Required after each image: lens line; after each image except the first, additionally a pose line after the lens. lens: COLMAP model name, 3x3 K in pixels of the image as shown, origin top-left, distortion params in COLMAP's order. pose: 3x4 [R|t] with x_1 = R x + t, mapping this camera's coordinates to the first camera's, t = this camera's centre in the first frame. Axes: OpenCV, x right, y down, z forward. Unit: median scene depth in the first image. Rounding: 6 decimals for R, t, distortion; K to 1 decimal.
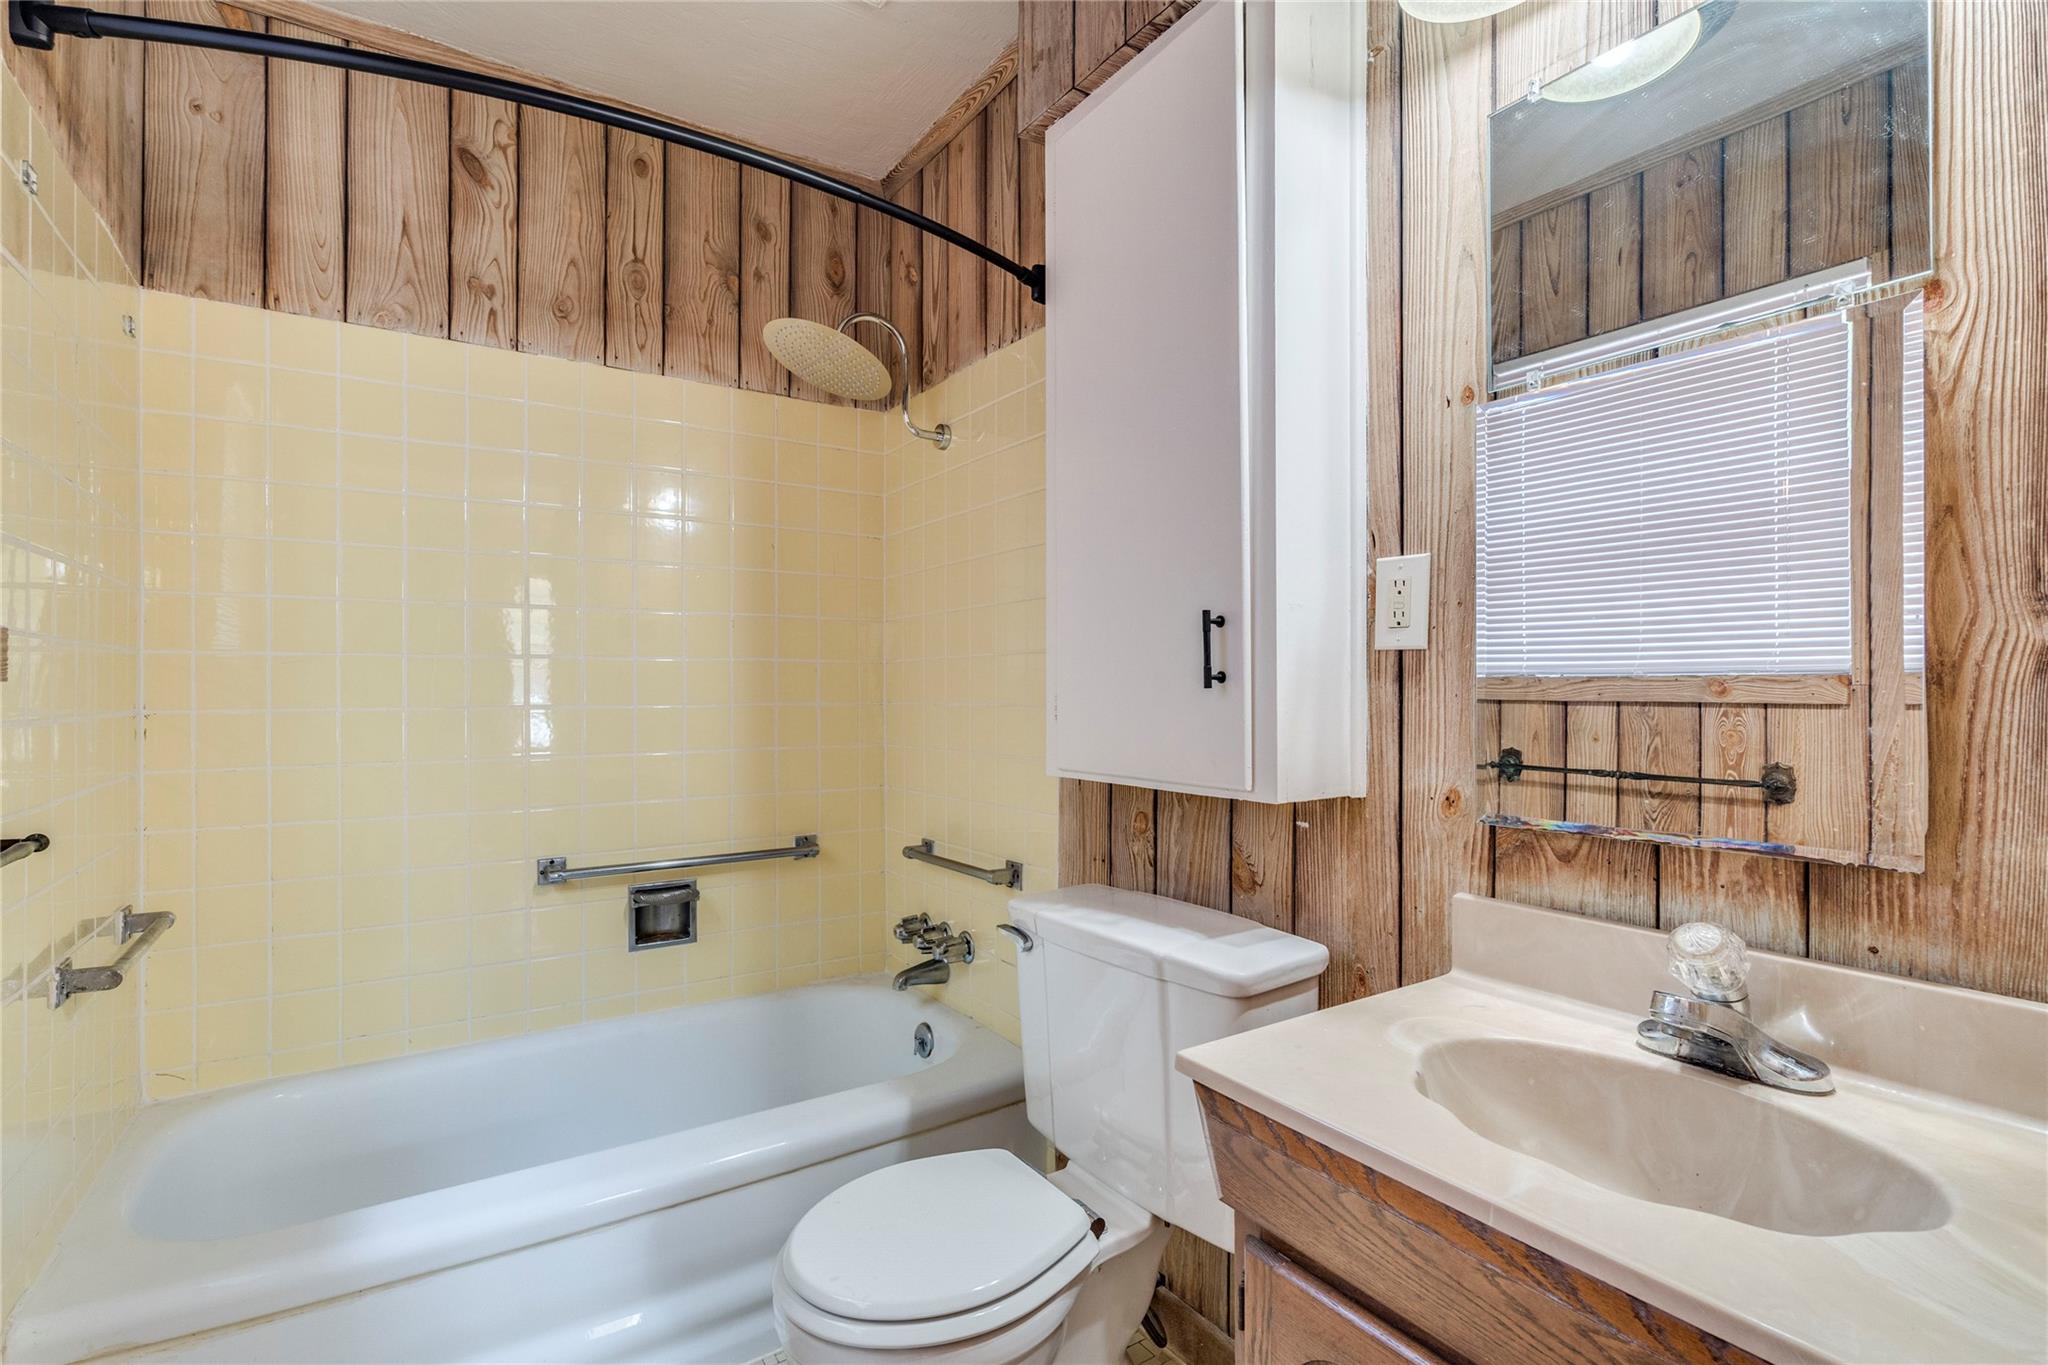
lens RADIAL K [[981.2, 0, 1024.0], [0, 981.2, 682.5], [0, 0, 1]] dist [-0.002462, 0.000099]
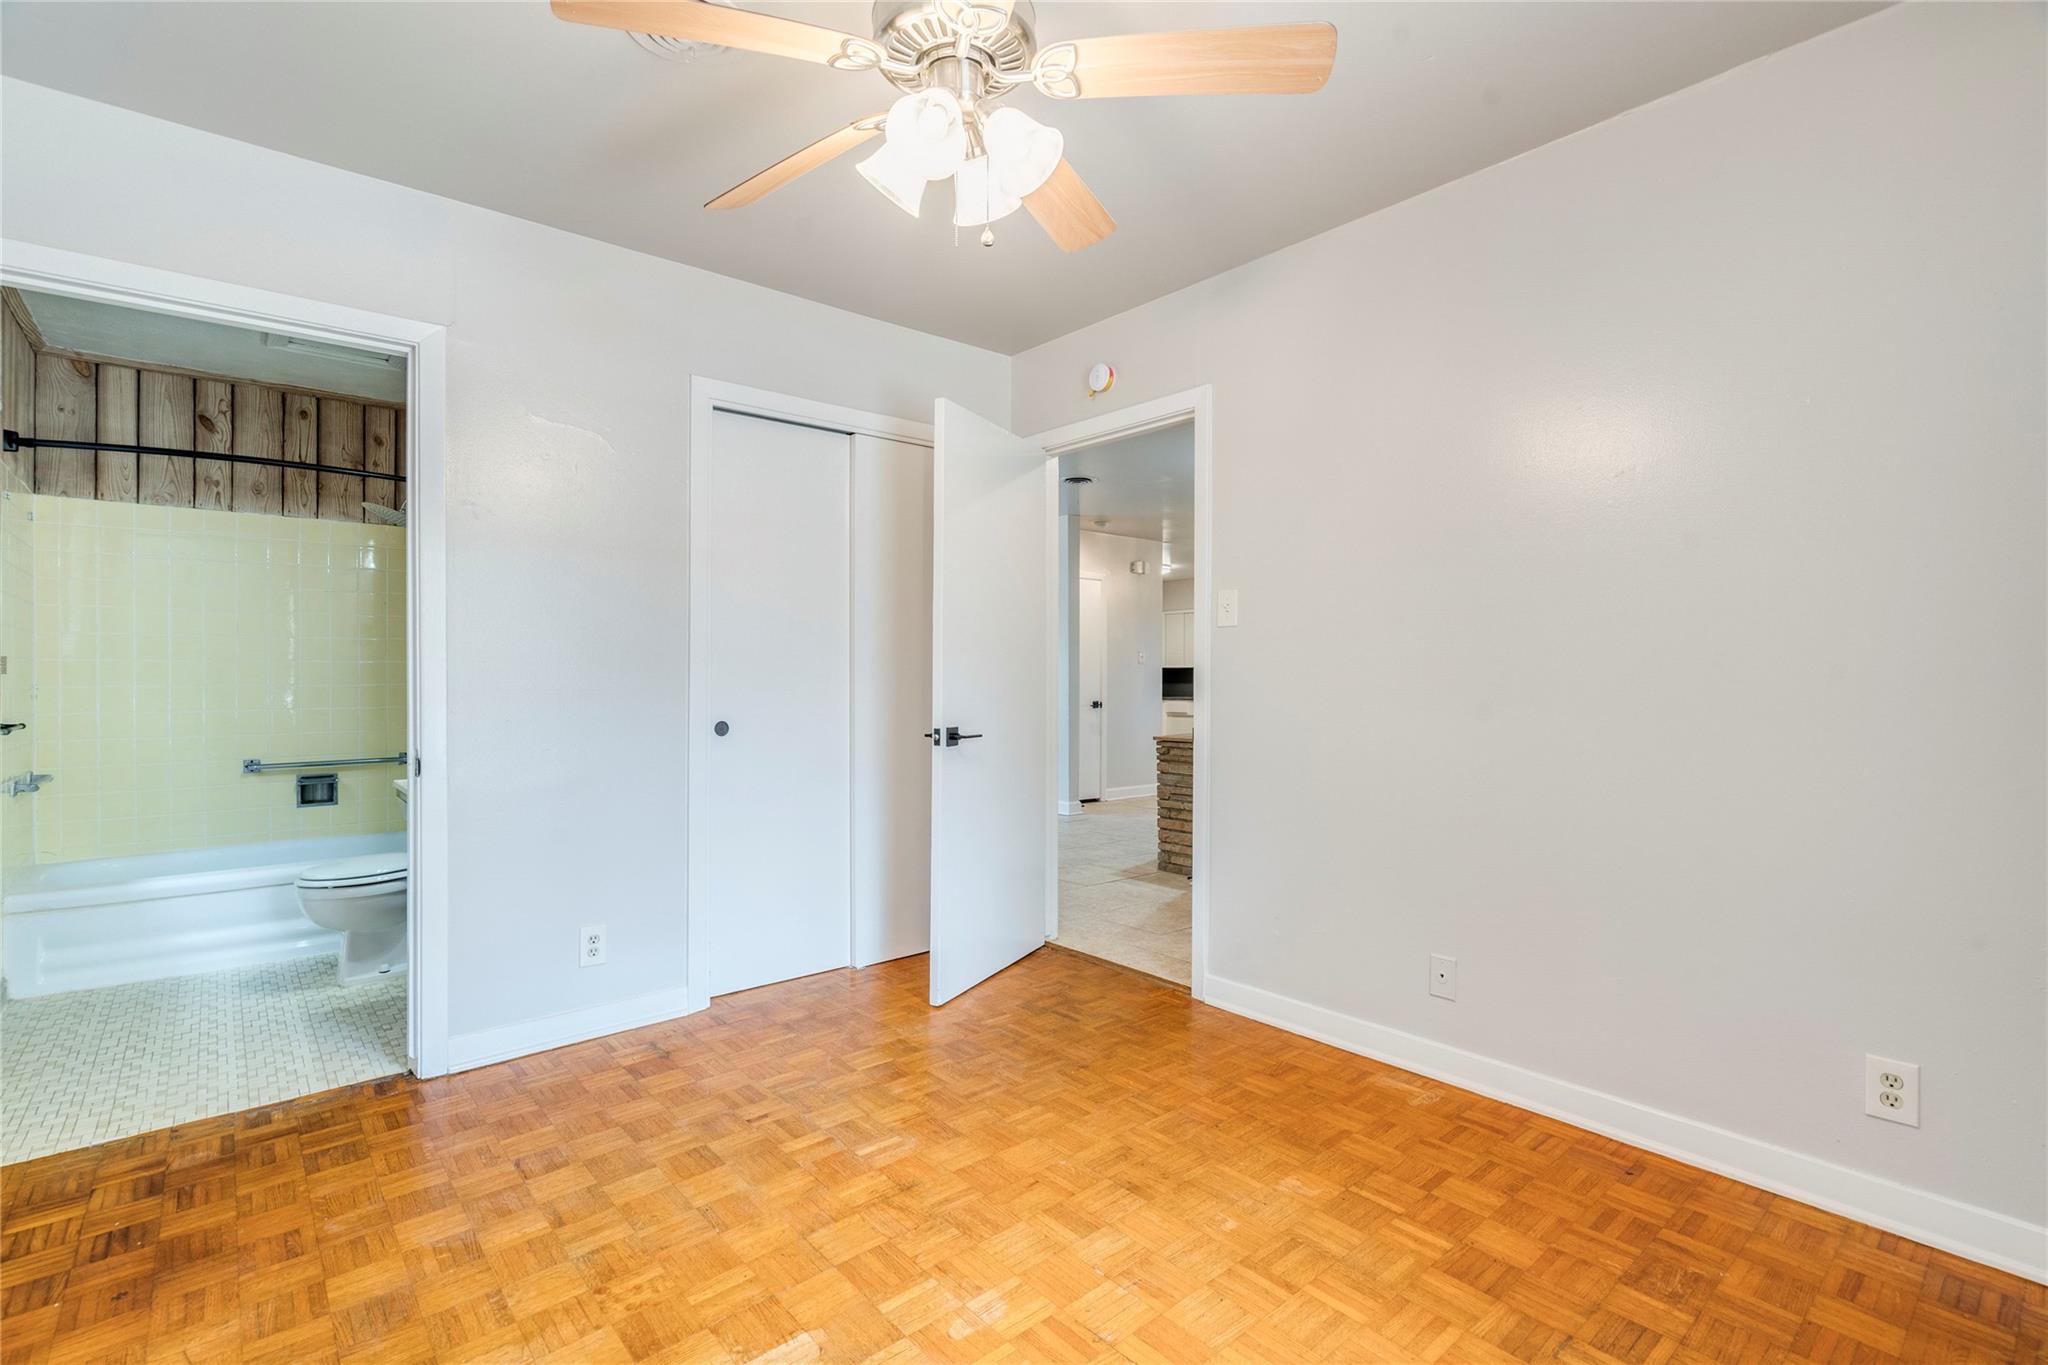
lens RADIAL K [[953.4, 0, 1020.8], [0, 953.4, 673.0], [0, 0, 1]] dist [-0.002266, 0.001097]
pose [[0.990342, -0.000047, 0.138644, 0.835687], [0.000030, 1.000000, 0.000124, -0.000461], [-0.138644, -0.000119, 0.990342, -1.194285]]
